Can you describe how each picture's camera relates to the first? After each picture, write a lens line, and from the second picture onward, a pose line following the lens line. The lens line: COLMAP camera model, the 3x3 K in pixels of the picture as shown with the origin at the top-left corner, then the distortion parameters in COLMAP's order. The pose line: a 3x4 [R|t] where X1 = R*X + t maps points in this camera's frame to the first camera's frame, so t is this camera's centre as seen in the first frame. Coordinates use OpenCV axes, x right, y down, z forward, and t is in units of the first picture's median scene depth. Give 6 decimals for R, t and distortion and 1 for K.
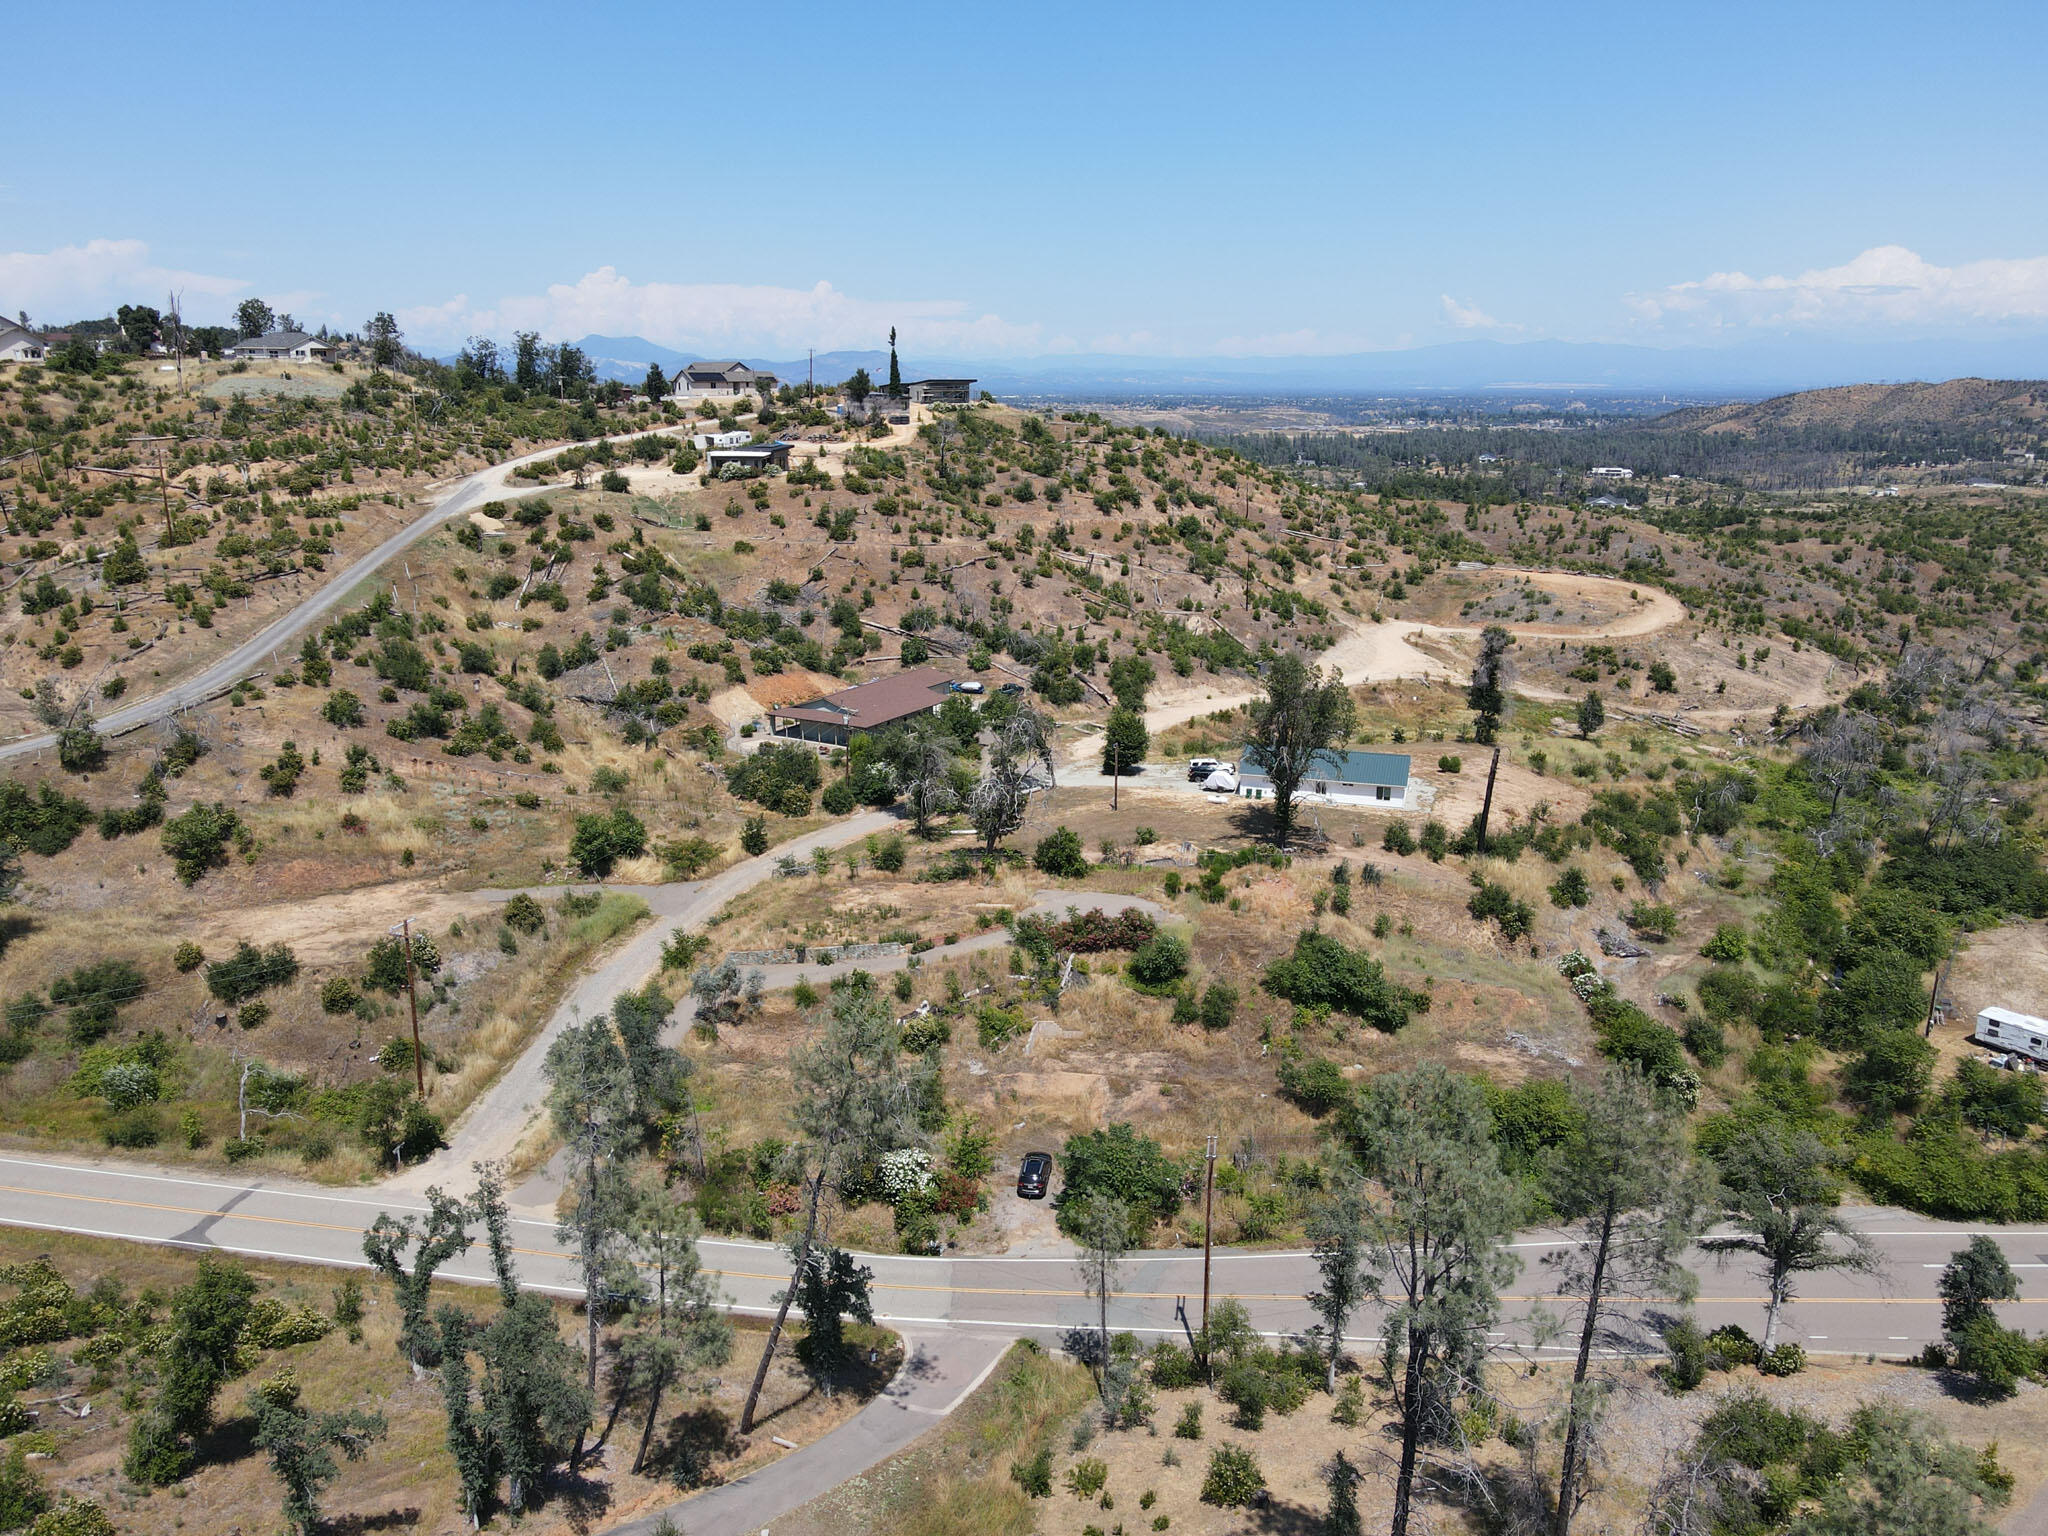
lens RADIAL K [[1497.5, 0, 1023.1], [0, 1497.5, 760.5], [0, 0, 1]] dist [0.026761, -0.005794]
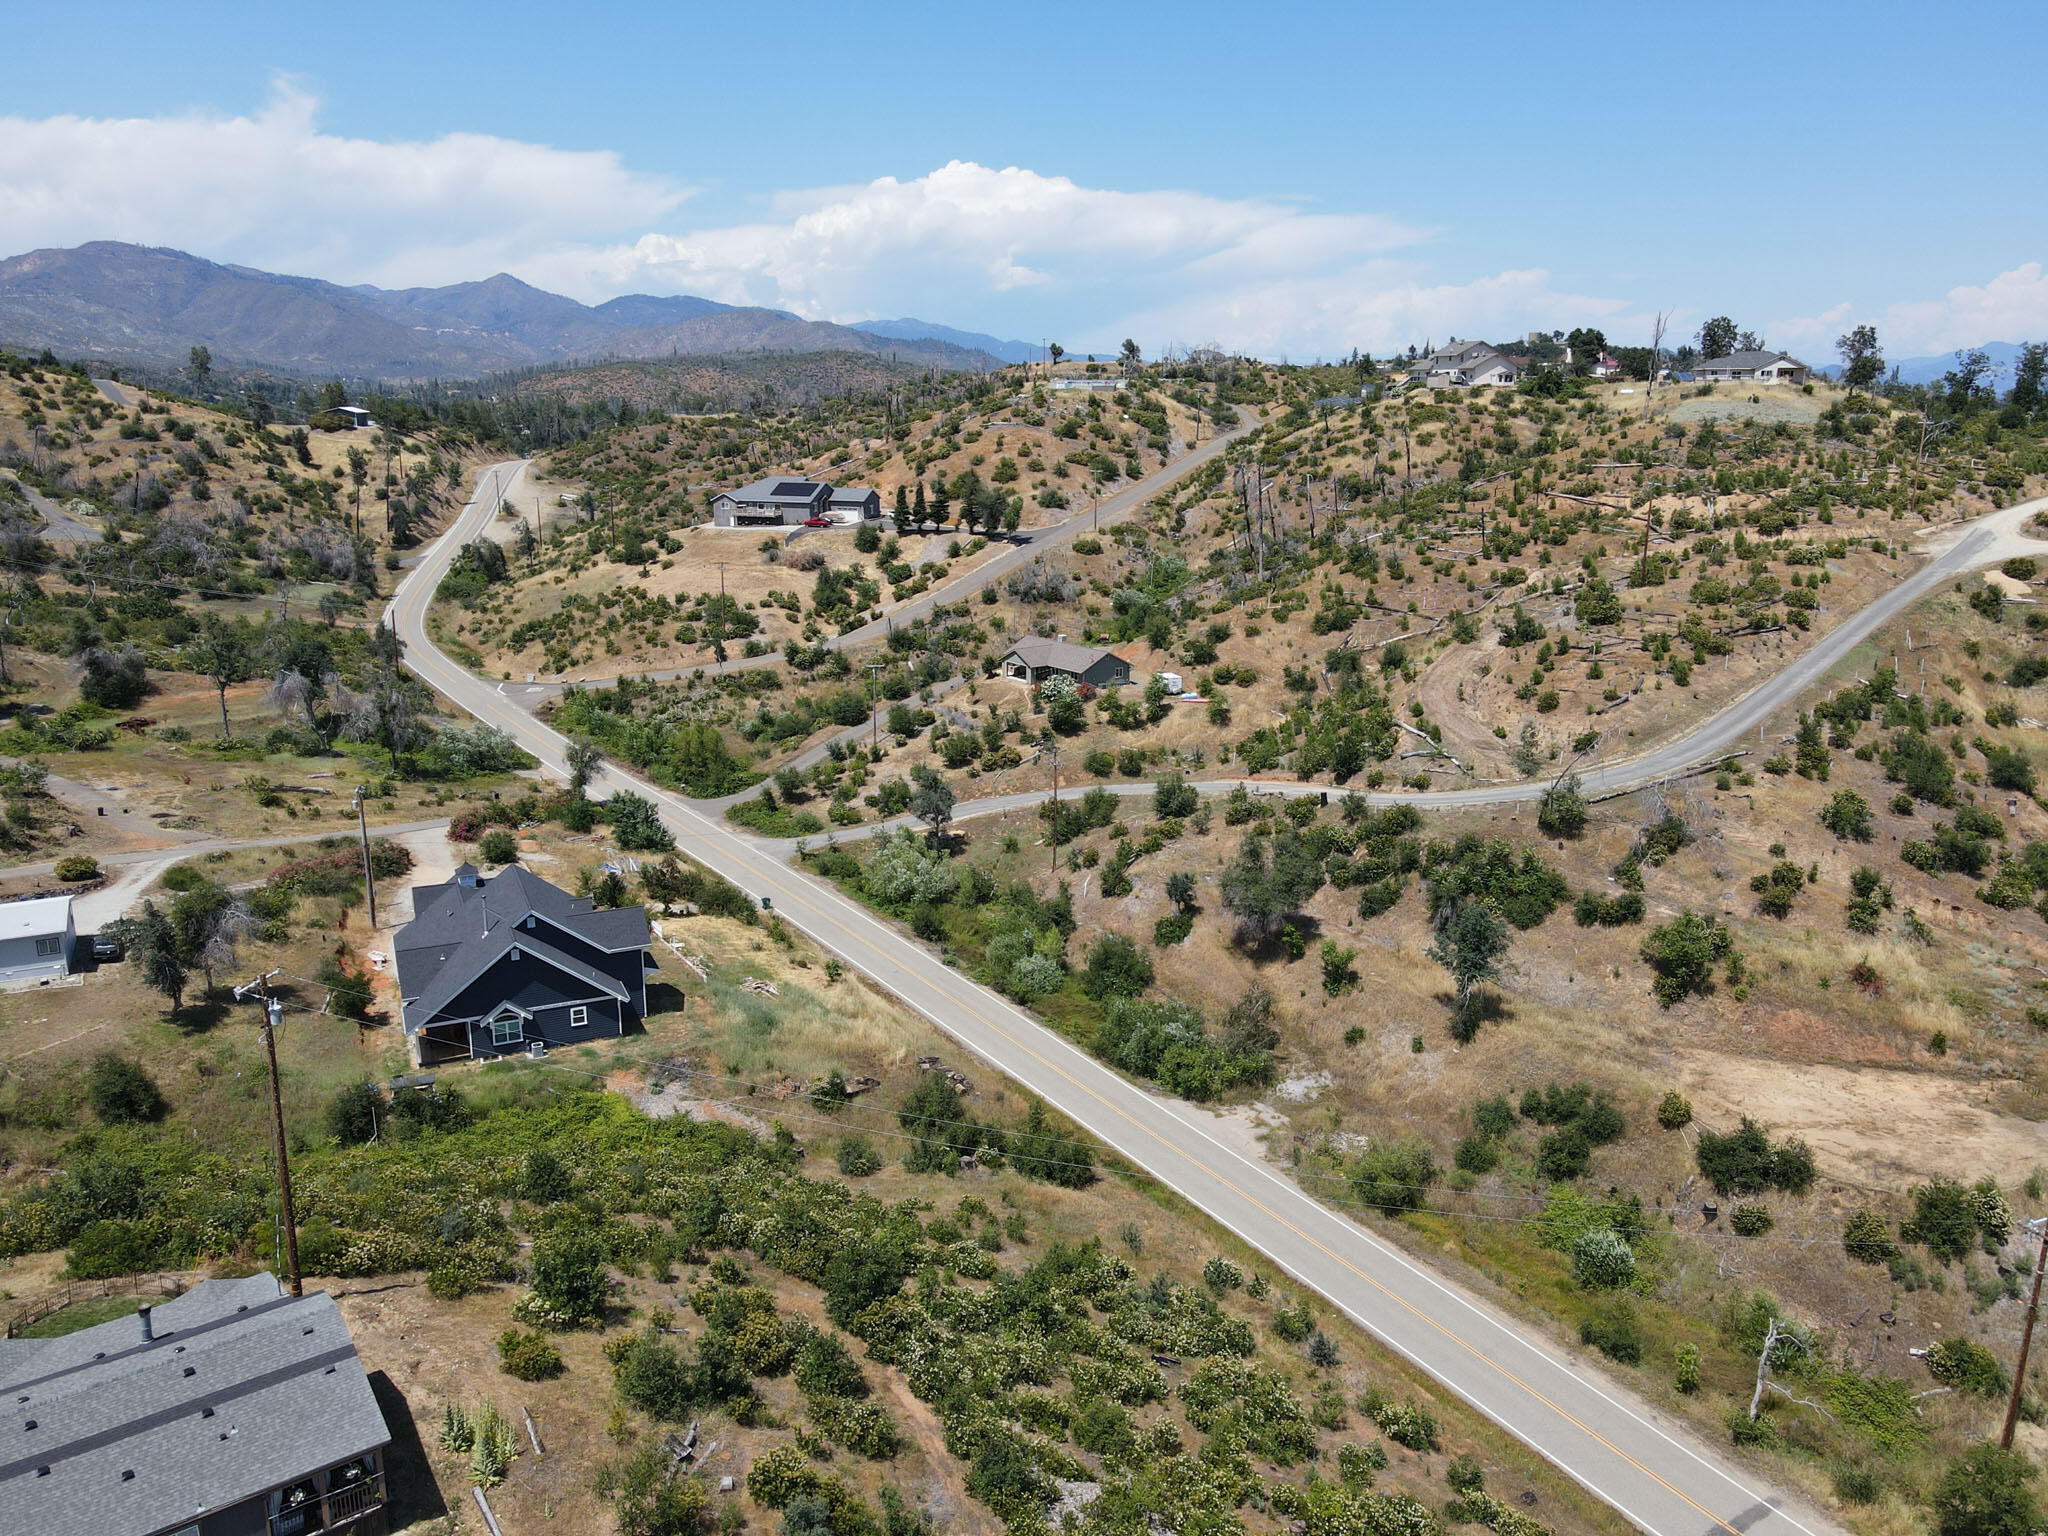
lens RADIAL K [[1497.5, 0, 1034.3], [0, 1497.5, 751.3], [0, 0, 1]] dist [0.026761, -0.005794]
pose [[0.684005, 0.173200, -0.708617, -0.170702], [-0.183532, 0.981017, 0.062623, -0.036403], [0.706012, 0.087219, 0.702809, 0.107366]]
